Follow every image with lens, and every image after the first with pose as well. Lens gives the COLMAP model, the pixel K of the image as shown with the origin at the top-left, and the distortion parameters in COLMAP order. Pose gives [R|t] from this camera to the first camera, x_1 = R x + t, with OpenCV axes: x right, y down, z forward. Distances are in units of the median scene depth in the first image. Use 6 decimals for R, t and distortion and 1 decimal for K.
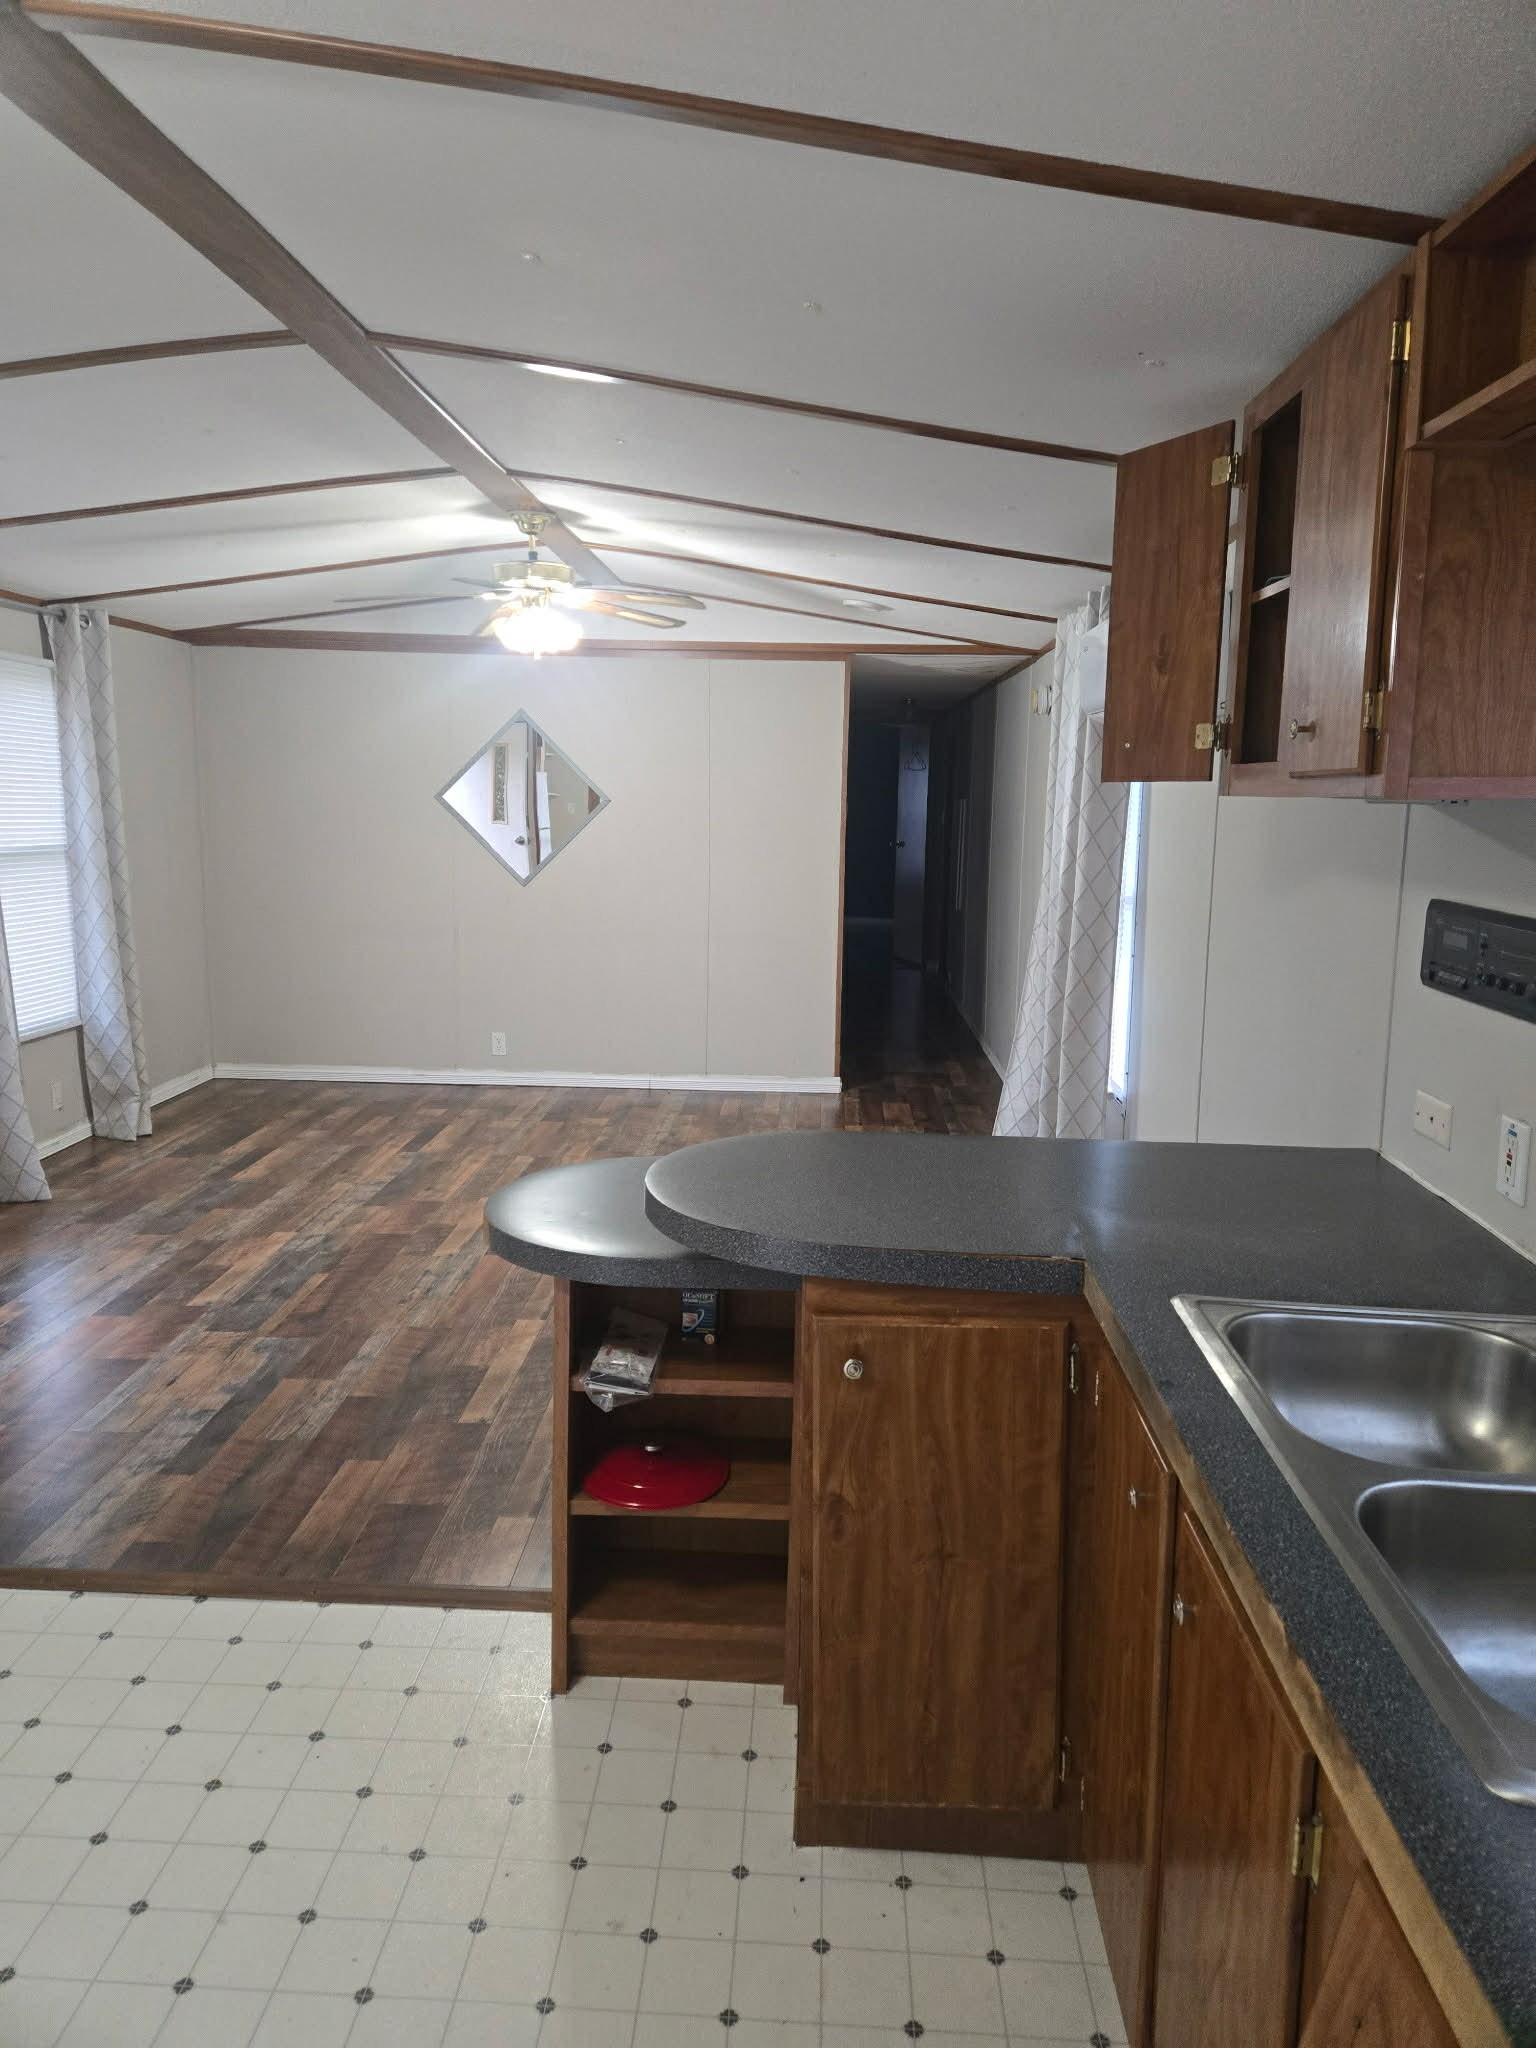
lens RADIAL K [[1346.3, 0, 768.0], [0, 1346.3, 1024.0], [0, 0, 1]] dist [0.003870, 0.000539]
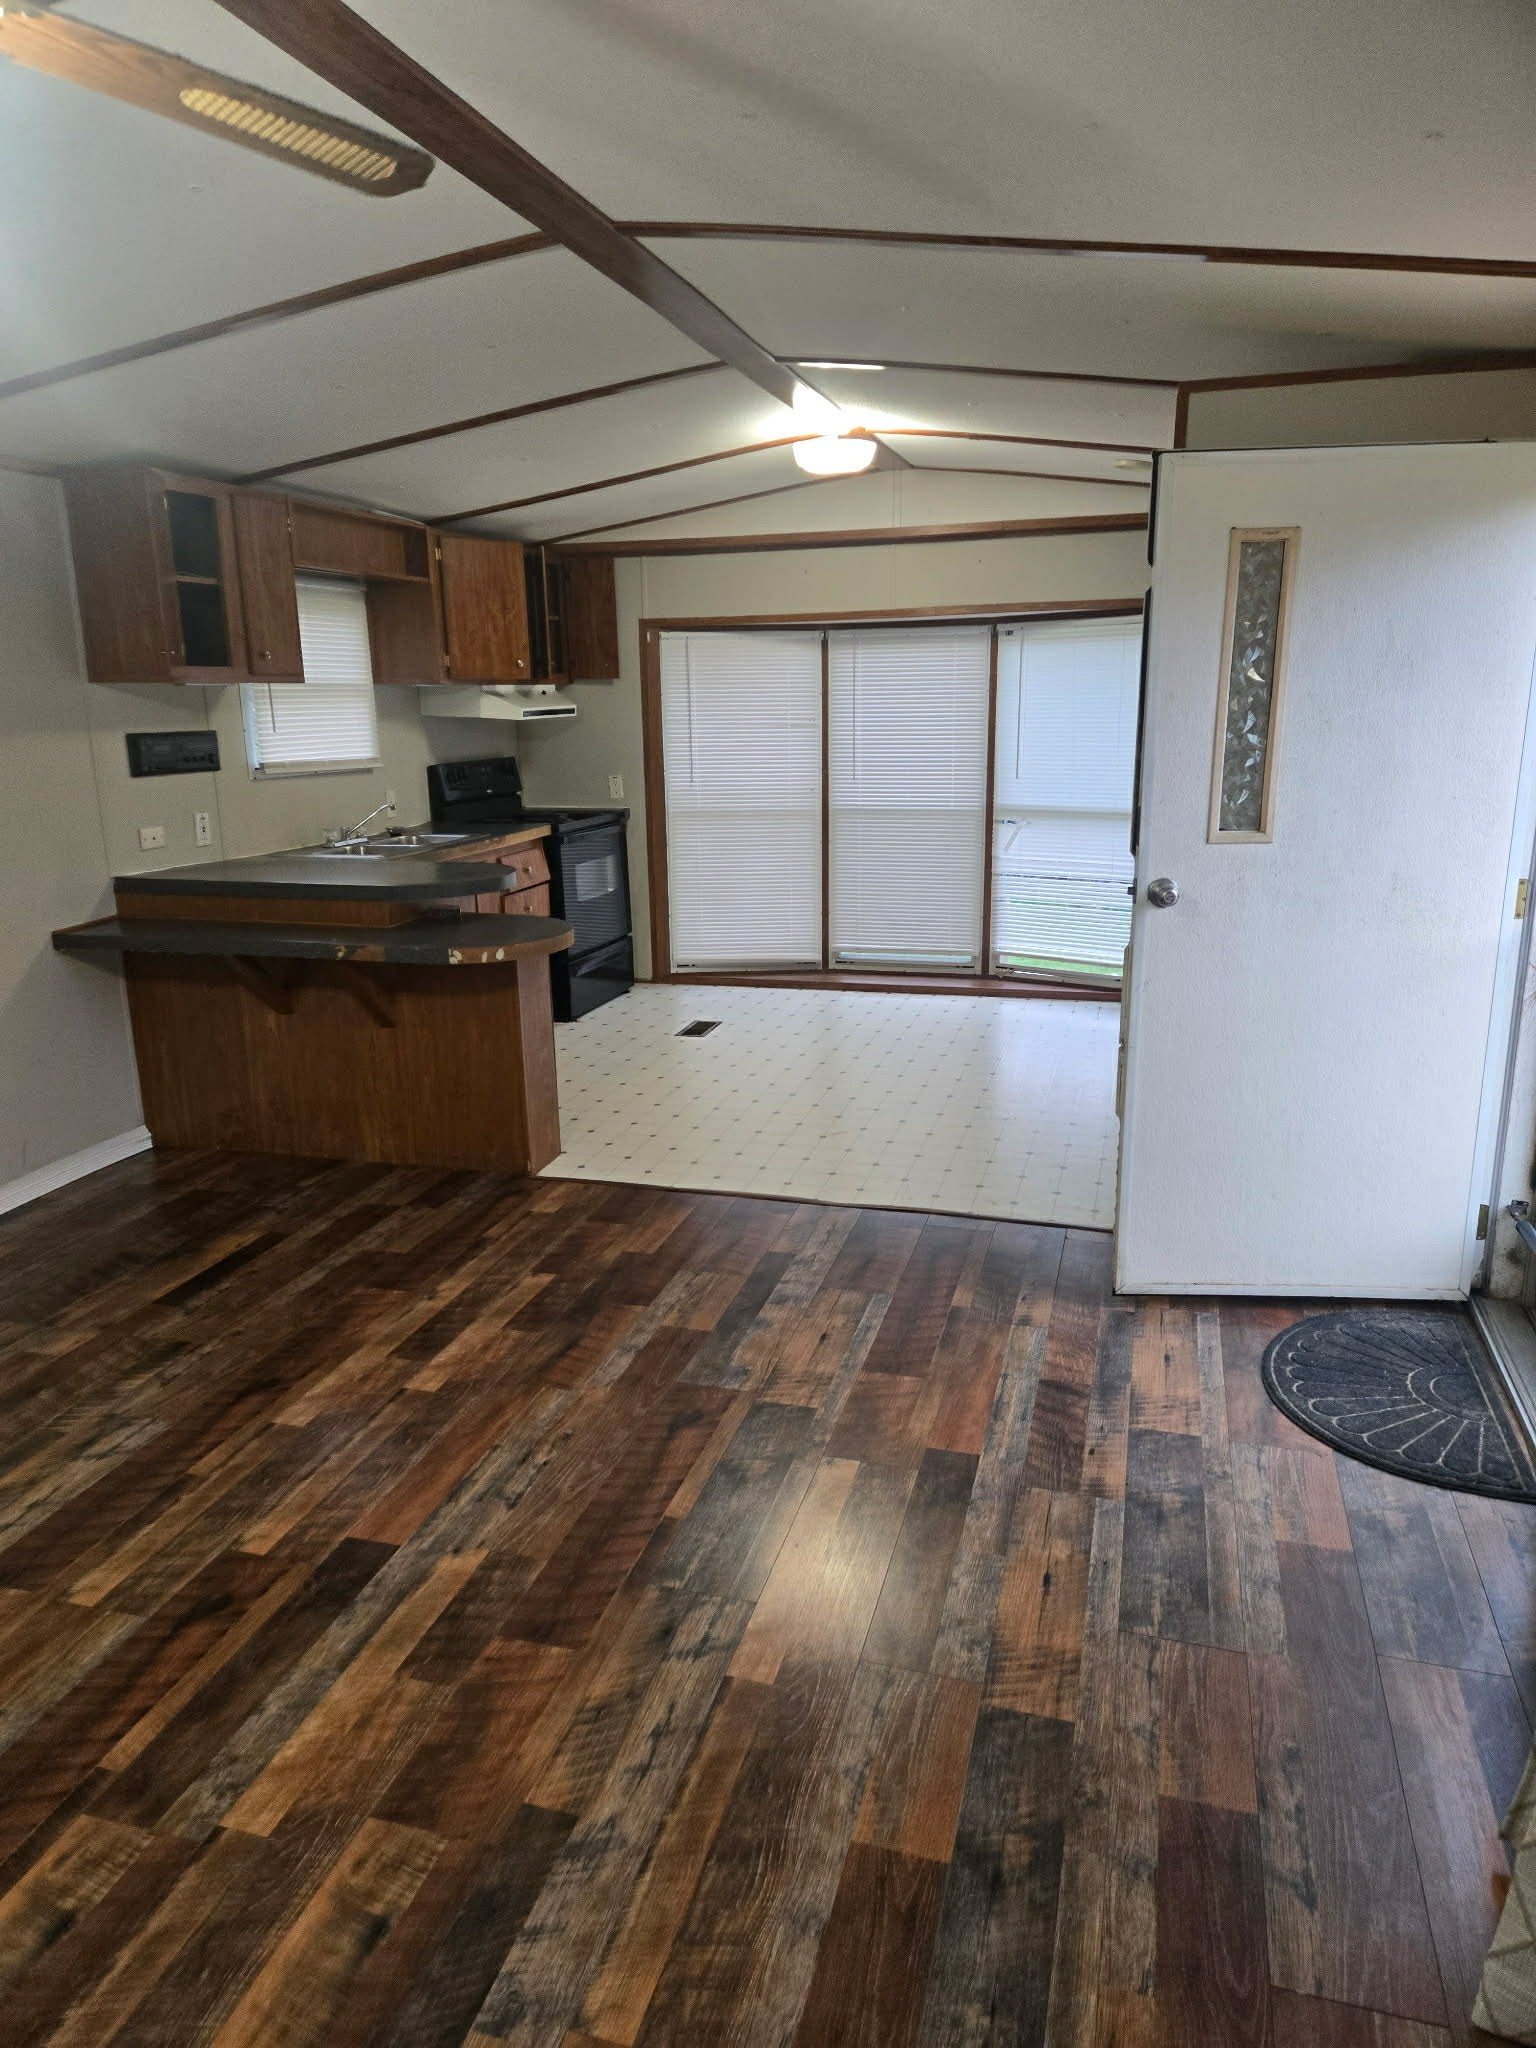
lens RADIAL K [[1346.3, 0, 768.0], [0, 1346.3, 1024.0], [0, 0, 1]] dist [0.003870, 0.000539]
pose [[-0.970593, -0.072854, 0.229436, -0.577439], [0.029705, 0.909573, 0.414481, -0.314857], [-0.238885, 0.409108, -0.880662, 1.672251]]
